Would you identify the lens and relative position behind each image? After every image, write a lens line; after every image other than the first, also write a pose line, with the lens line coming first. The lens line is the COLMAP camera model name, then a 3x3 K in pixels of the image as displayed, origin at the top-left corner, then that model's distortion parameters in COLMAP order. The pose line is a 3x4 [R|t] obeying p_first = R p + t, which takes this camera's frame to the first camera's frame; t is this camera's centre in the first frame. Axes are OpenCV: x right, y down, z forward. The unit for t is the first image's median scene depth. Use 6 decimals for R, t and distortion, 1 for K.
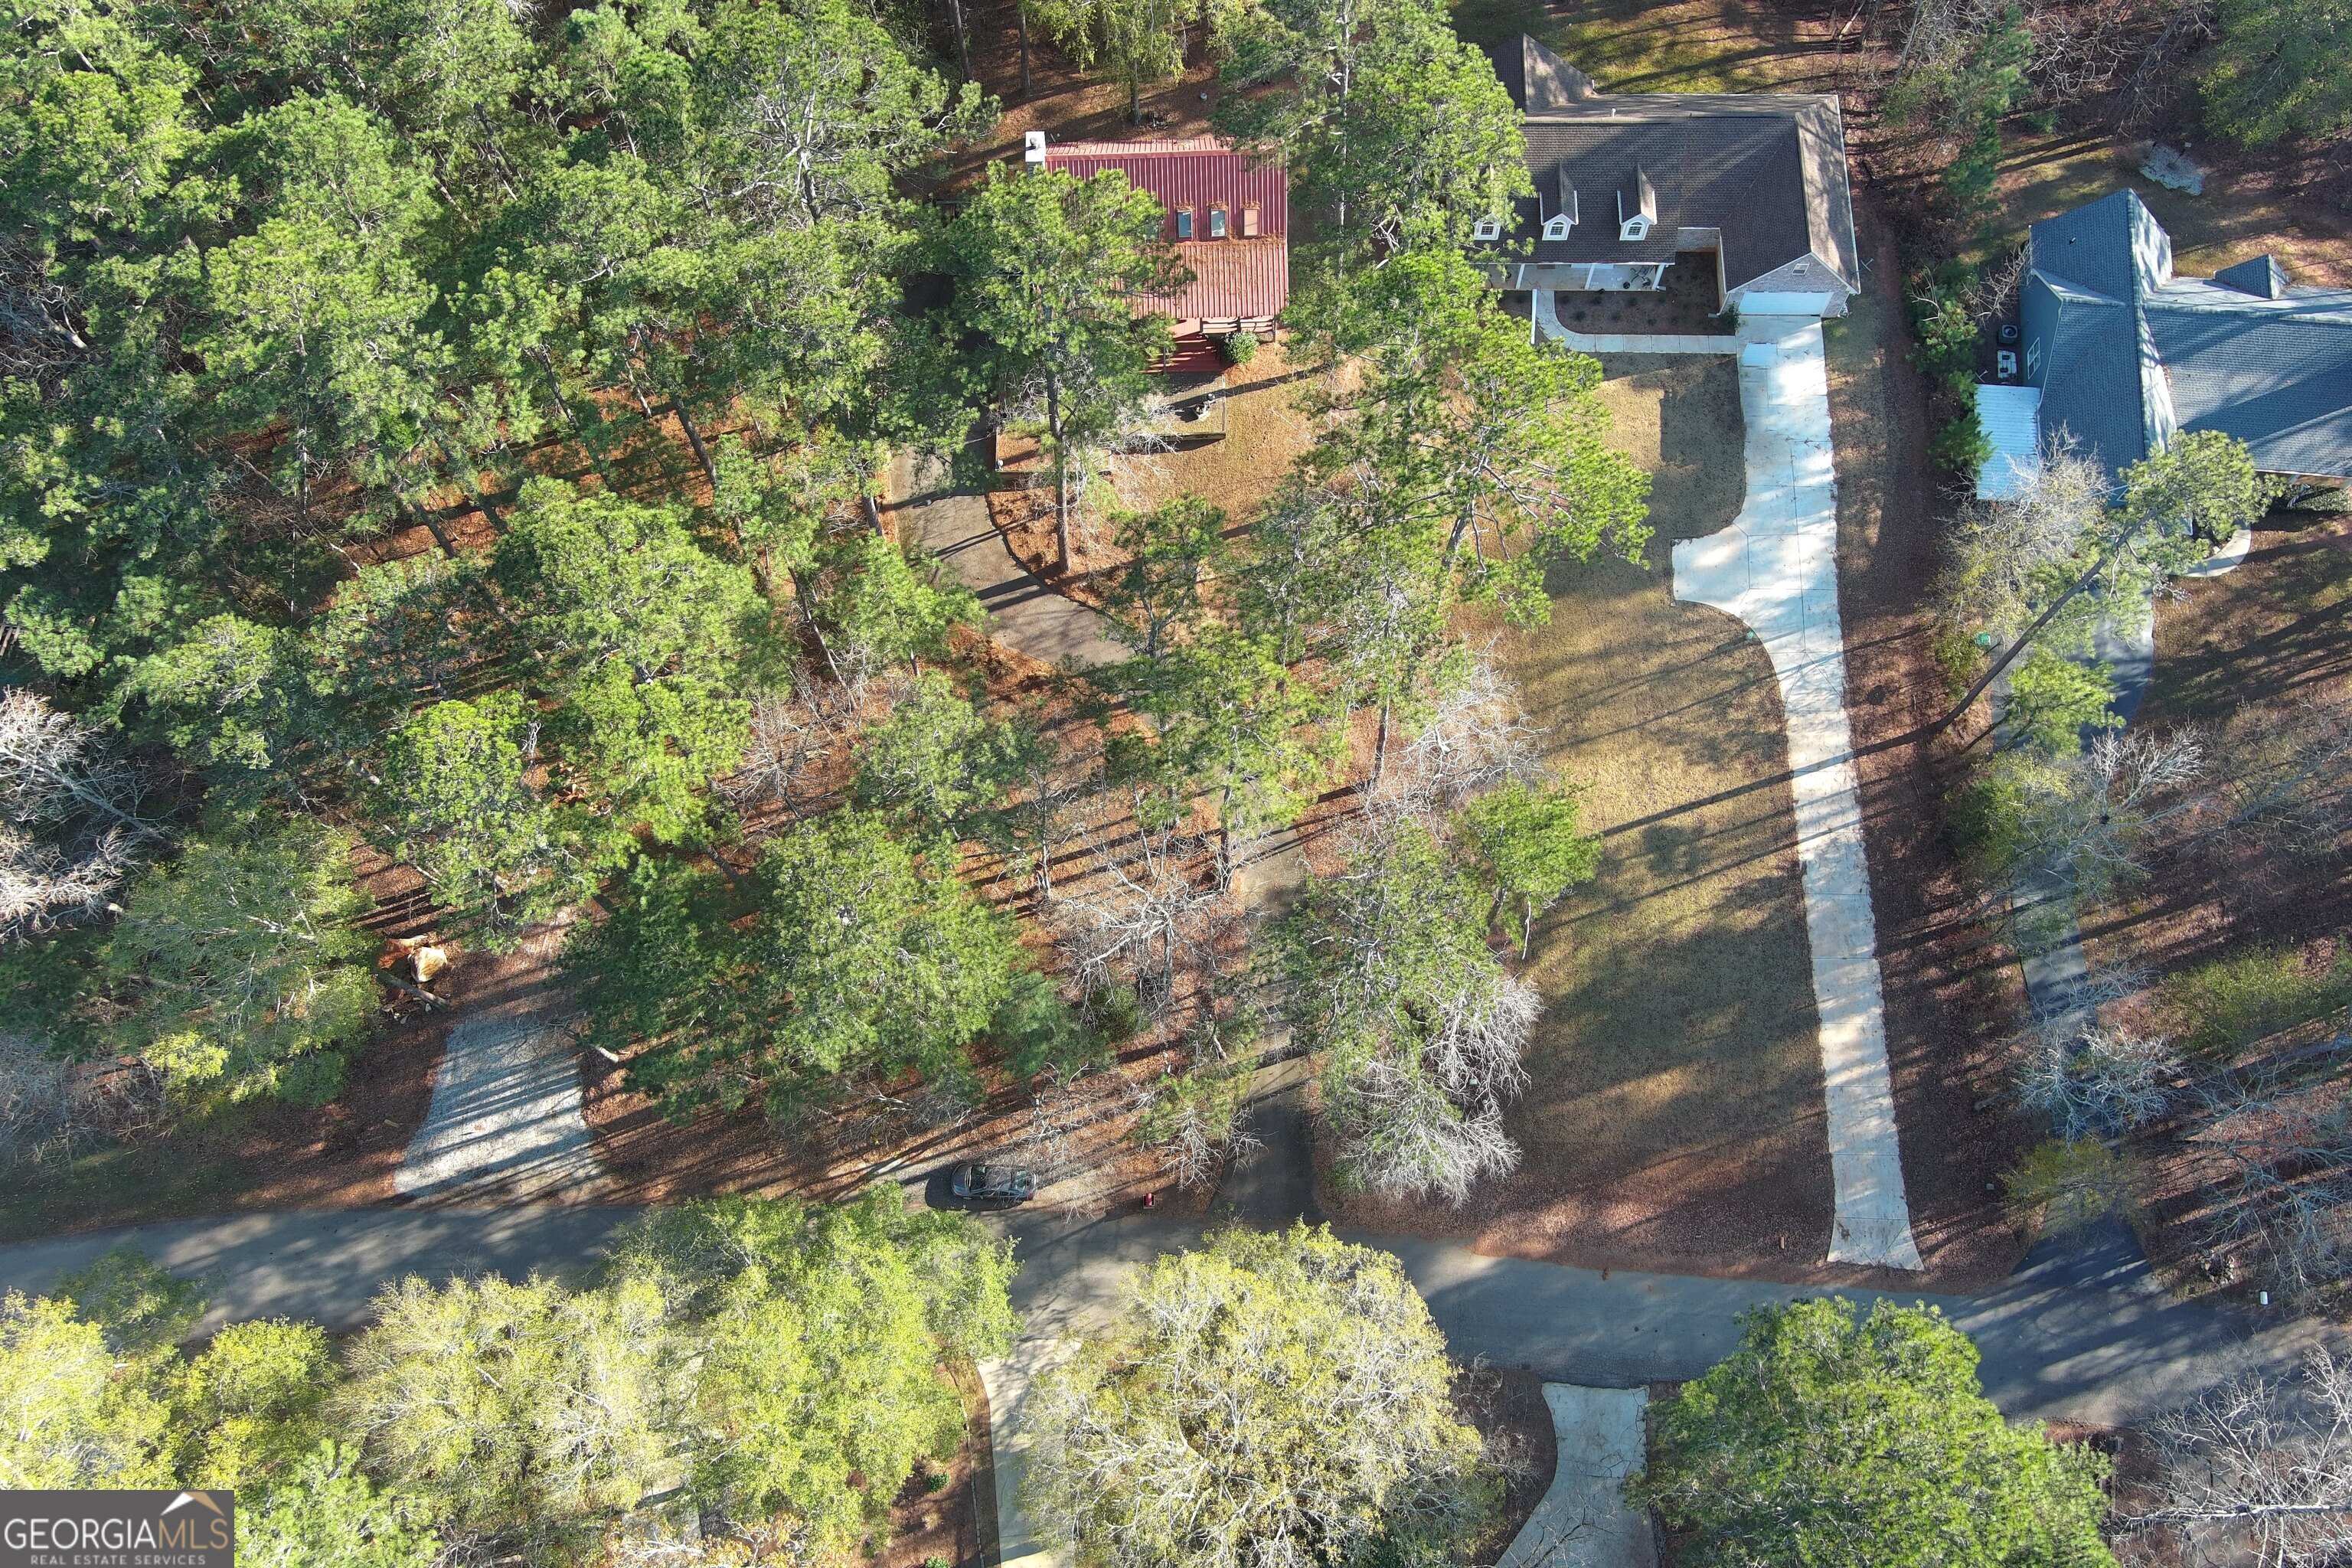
lens RADIAL K [[1837.4, 0, 1175.9], [0, 1837.4, 798.0], [0, 0, 1]] dist [0.029608, -0.005496]
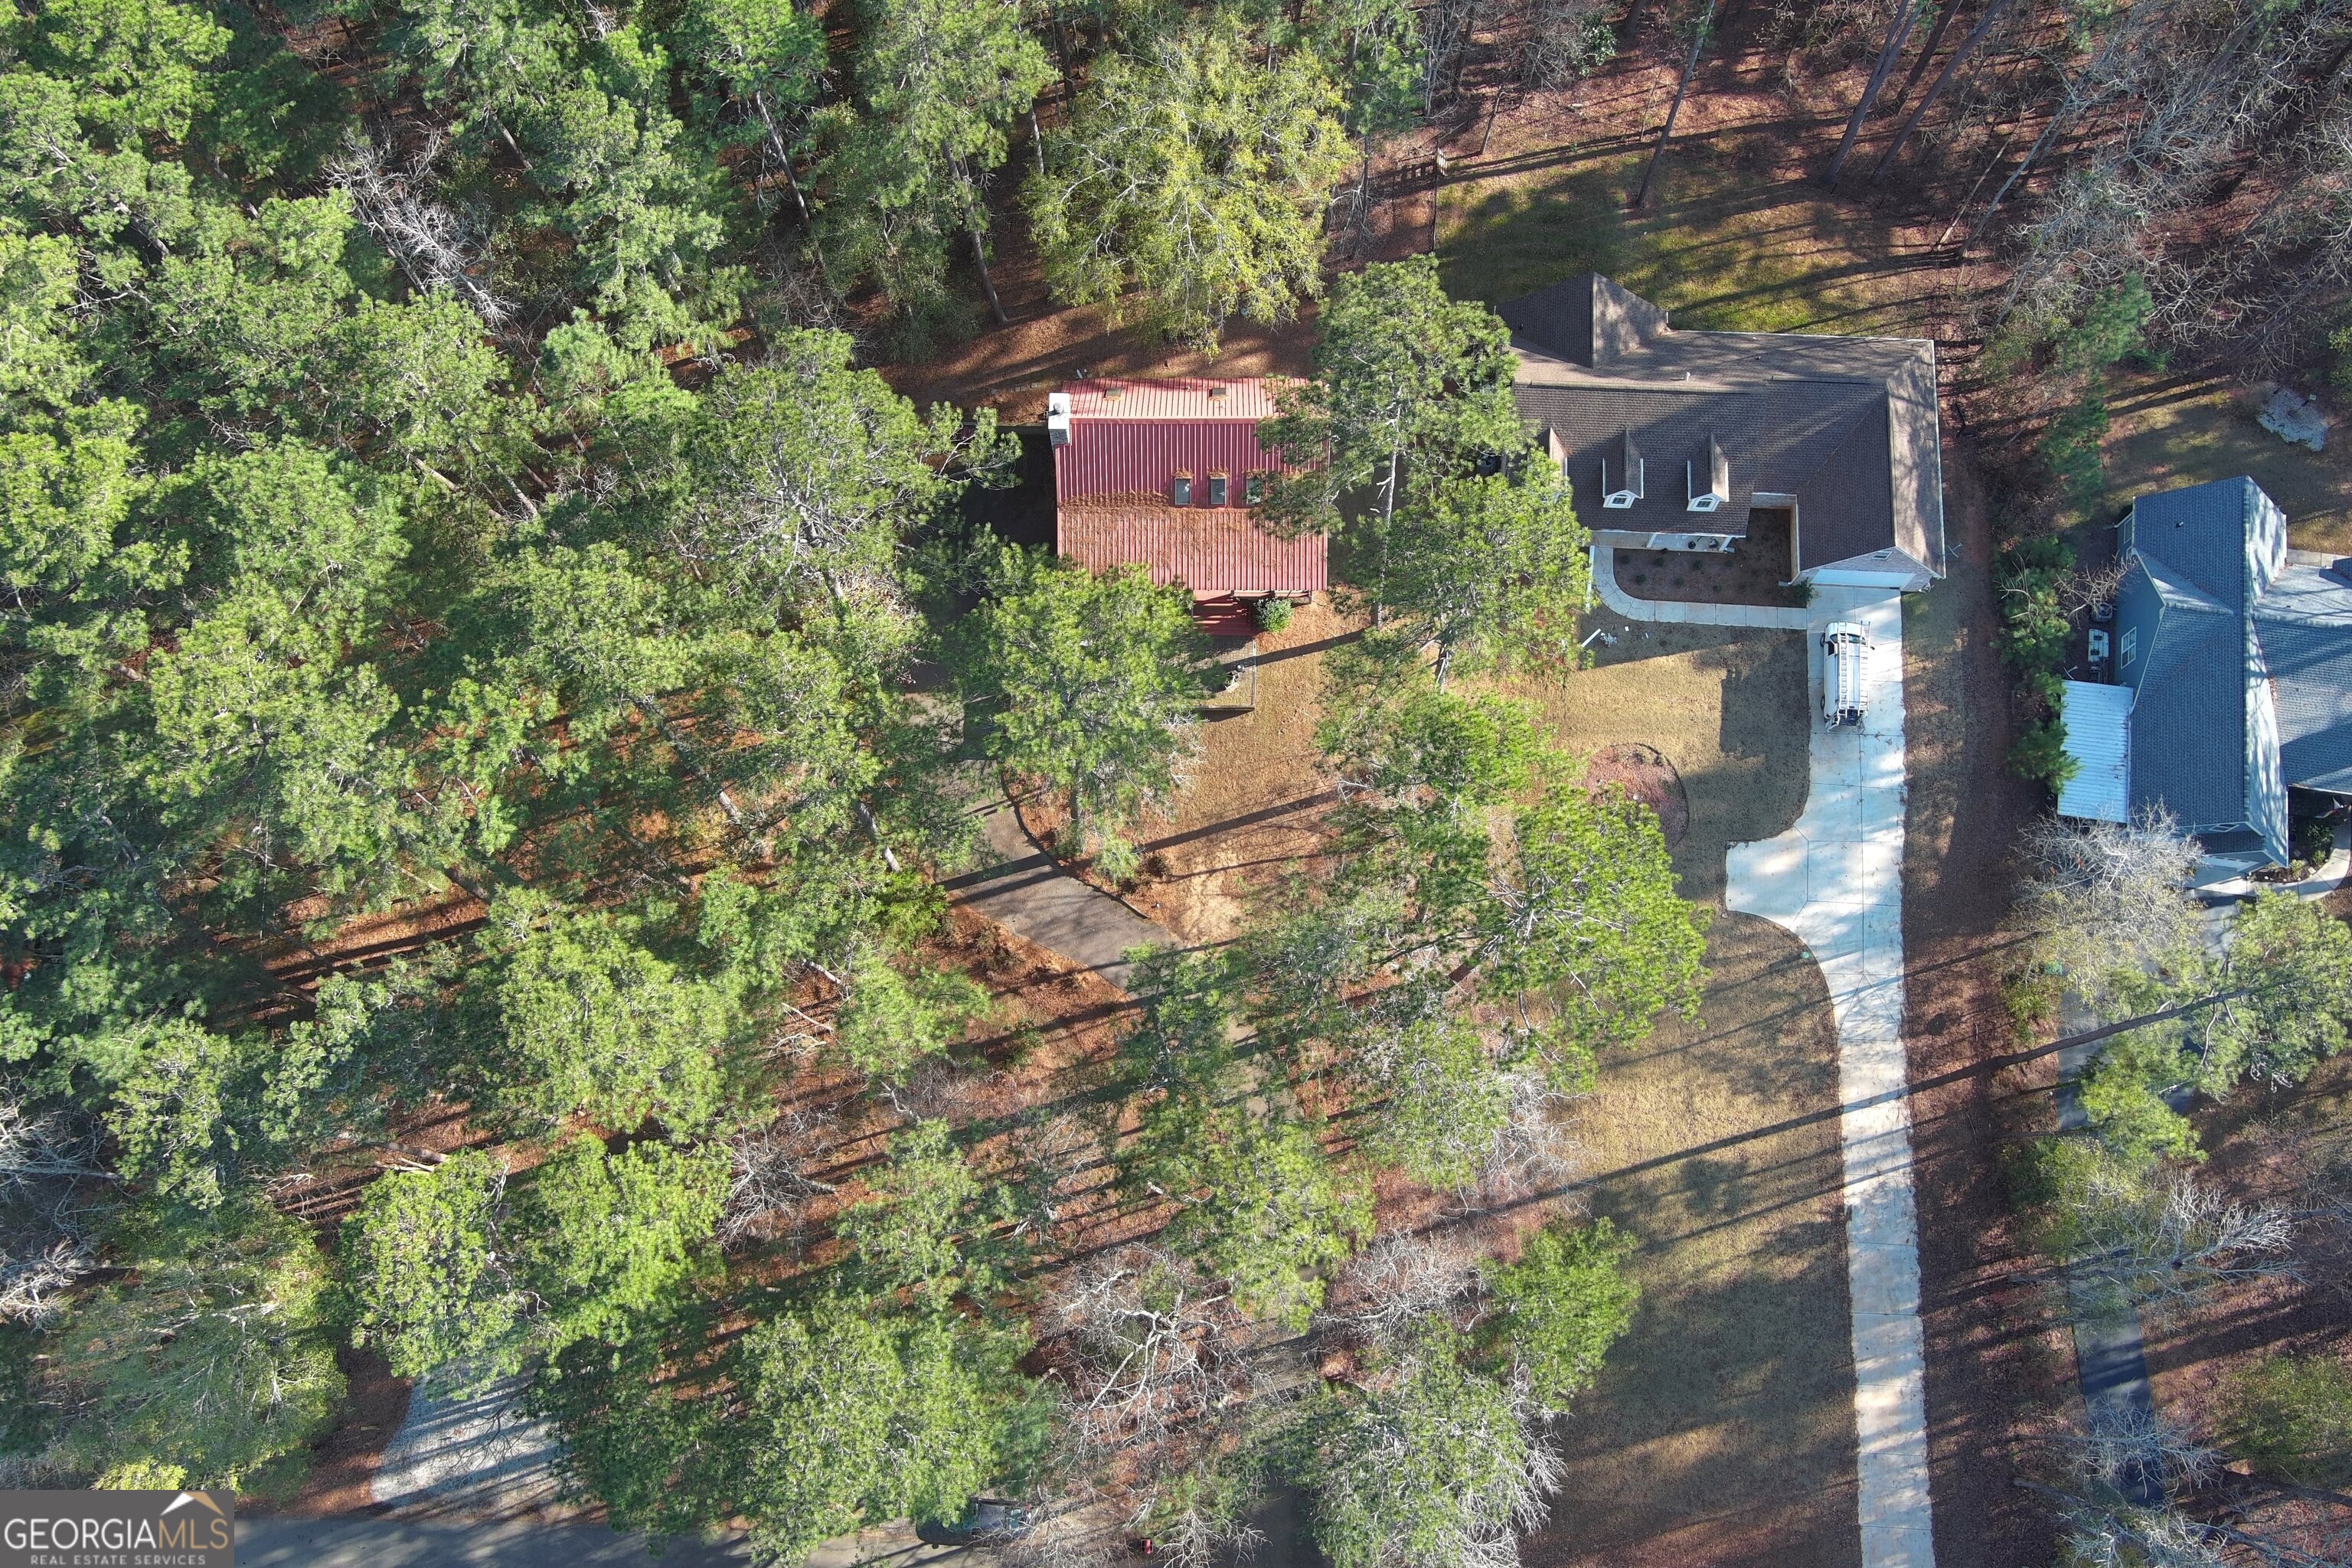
lens RADIAL K [[1837.4, 0, 1175.9], [0, 1837.4, 798.0], [0, 0, 1]] dist [0.029608, -0.005496]
pose [[0.999461, 0.030844, -0.011273, -0.001290], [-0.029741, 0.995719, 0.087518, -0.242800], [0.013924, -0.087136, 0.996099, 0.066093]]
